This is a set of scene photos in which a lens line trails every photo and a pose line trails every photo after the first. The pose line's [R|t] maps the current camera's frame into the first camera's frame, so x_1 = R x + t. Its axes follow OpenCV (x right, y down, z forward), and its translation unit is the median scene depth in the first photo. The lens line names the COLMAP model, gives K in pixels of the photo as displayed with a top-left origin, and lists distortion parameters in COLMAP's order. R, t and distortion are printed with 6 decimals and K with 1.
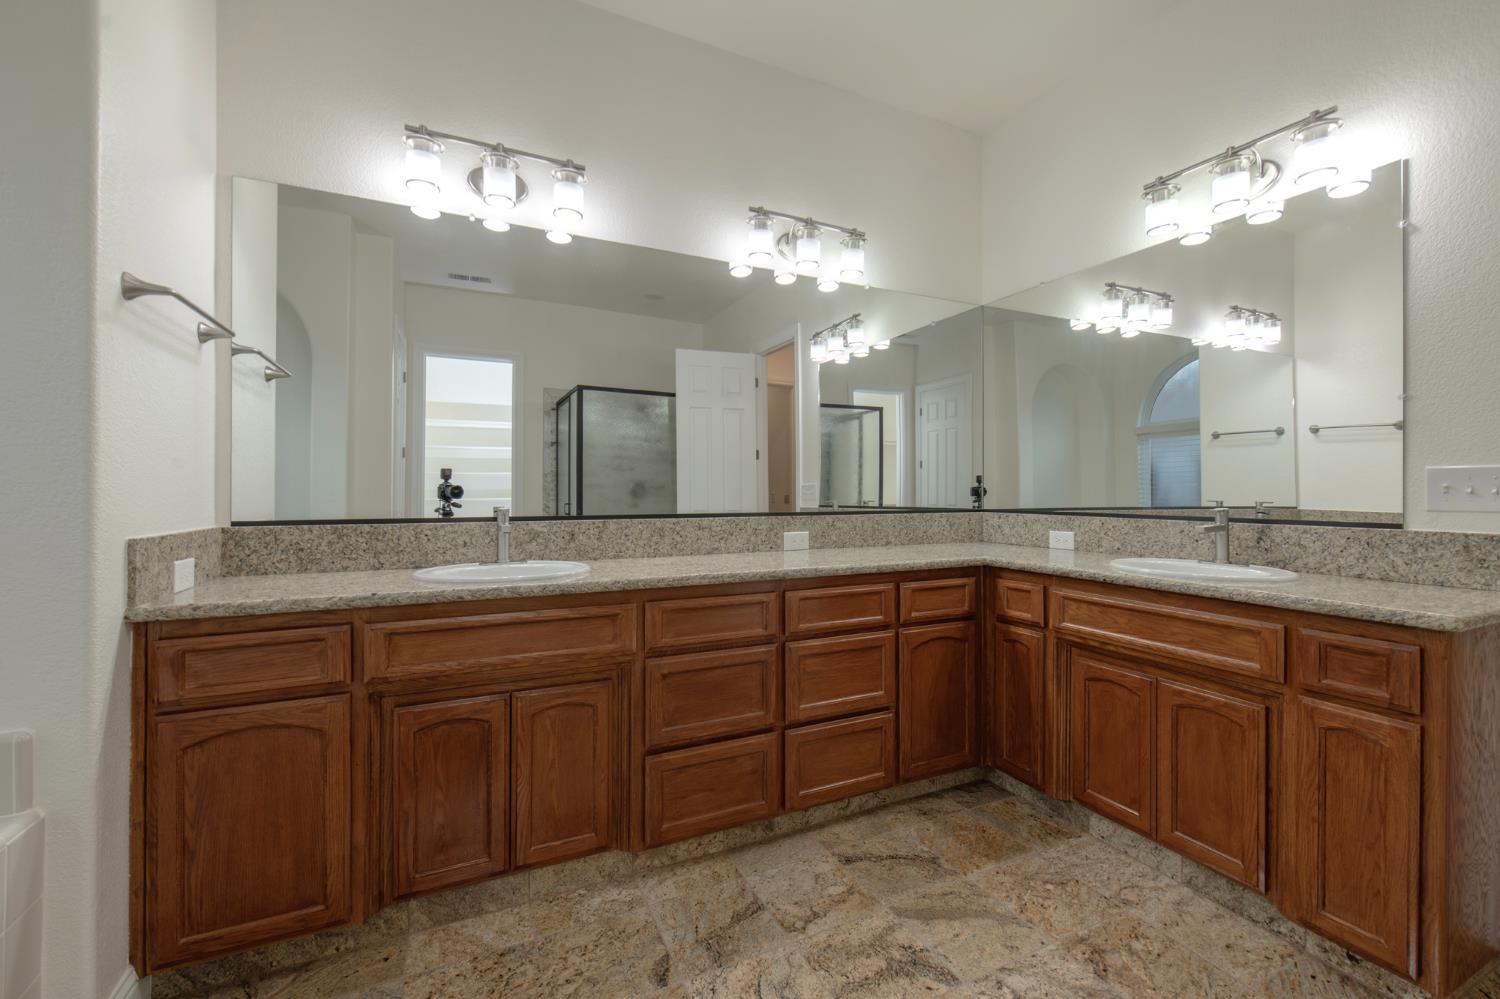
lens RADIAL K [[634.4, 0, 752.6], [0, 634.4, 491.6], [0, 0, 1]] dist [0.003317, 0.000300]
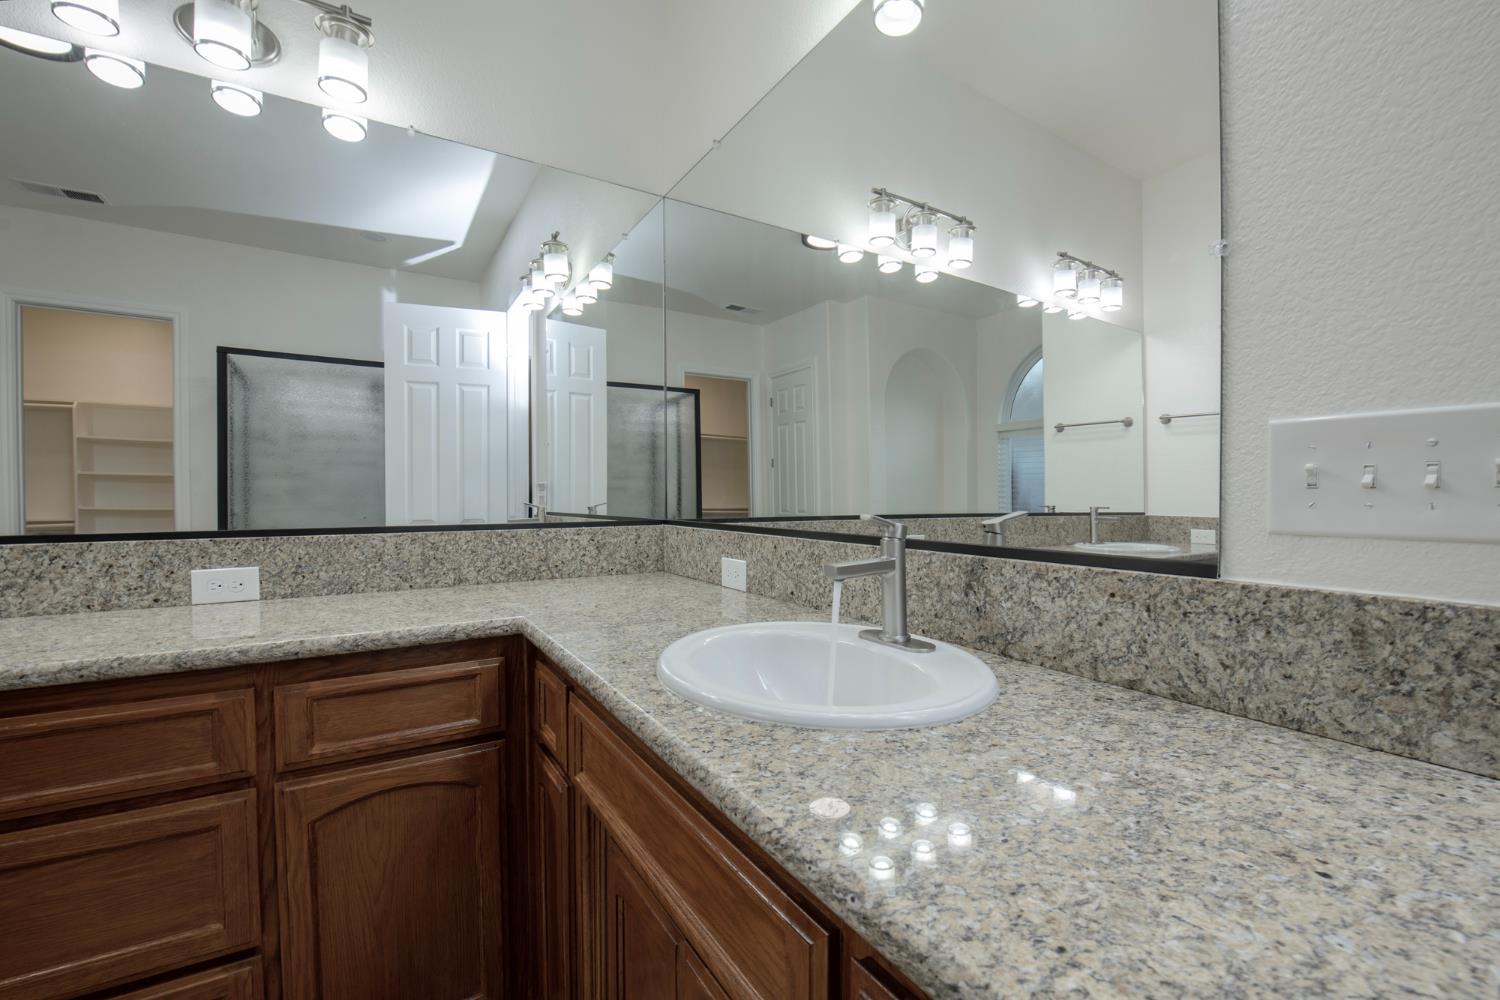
lens RADIAL K [[642.4, 0, 754.7], [0, 642.4, 505.7], [0, 0, 1]] dist [0.000054, -0.012782]
pose [[0.992387, -0.003848, 0.123097, 0.591934], [0.002164, 0.999902, 0.013809, 0.006237], [-0.123138, -0.013438, 0.992299, 0.552163]]
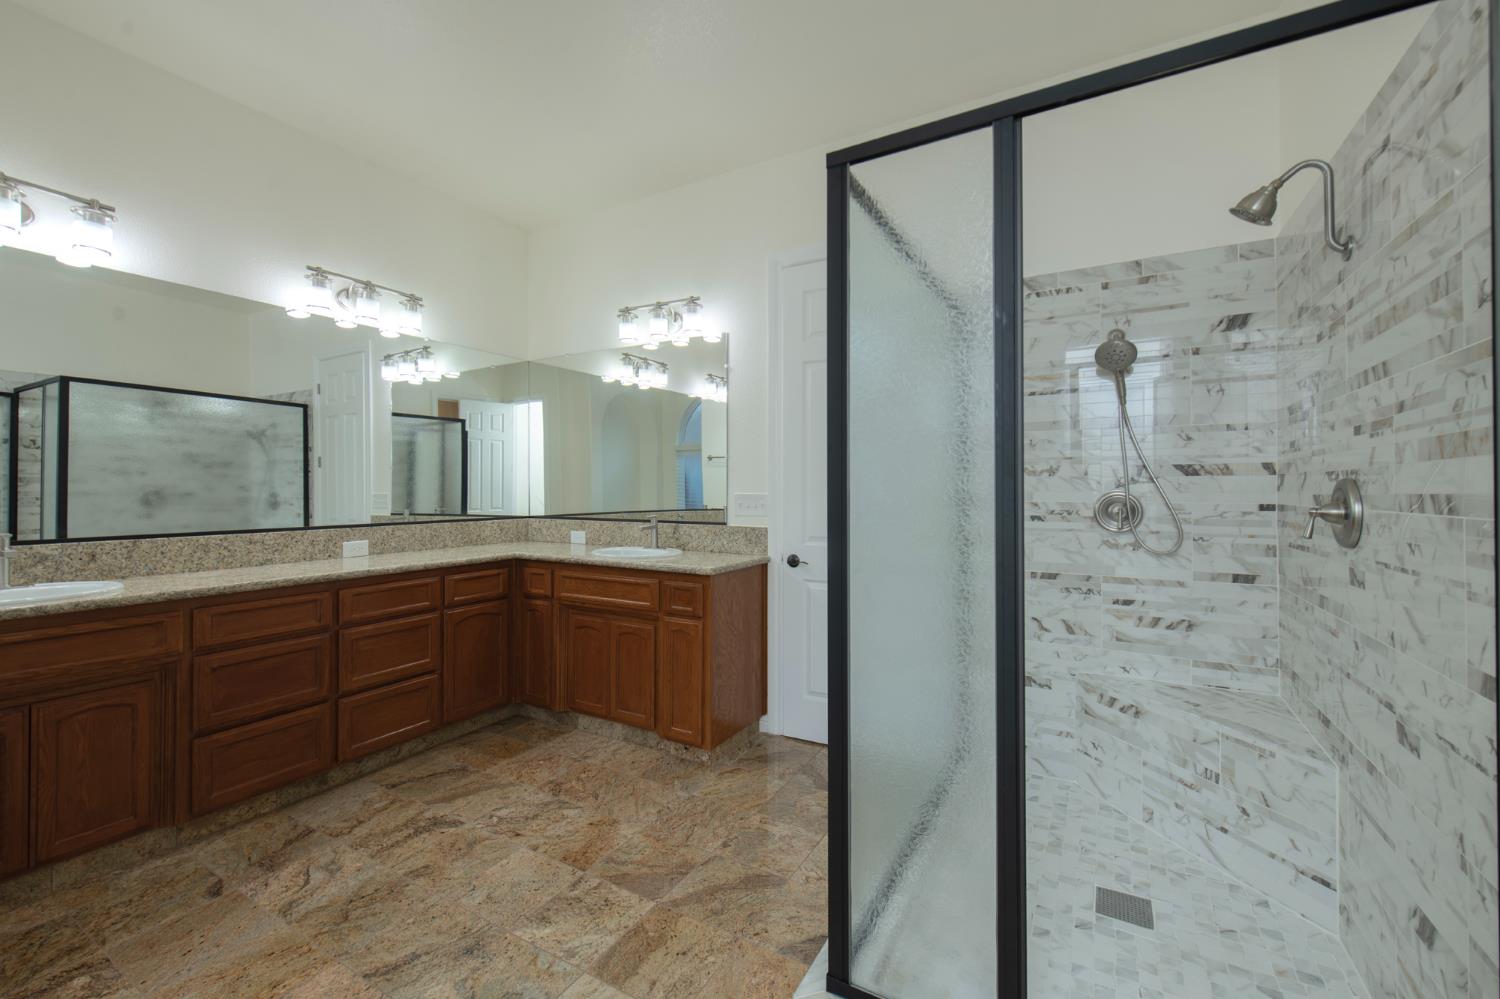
lens RADIAL K [[608.5, 0, 752.6], [0, 608.5, 484.3], [0, 0, 1]] dist [0.000190, -0.001295]
pose [[0.817059, 0.003629, 0.576543, 0.025346], [0.001646, 0.999961, -0.008627, -0.041832], [-0.576552, 0.007998, 0.817021, -0.471592]]
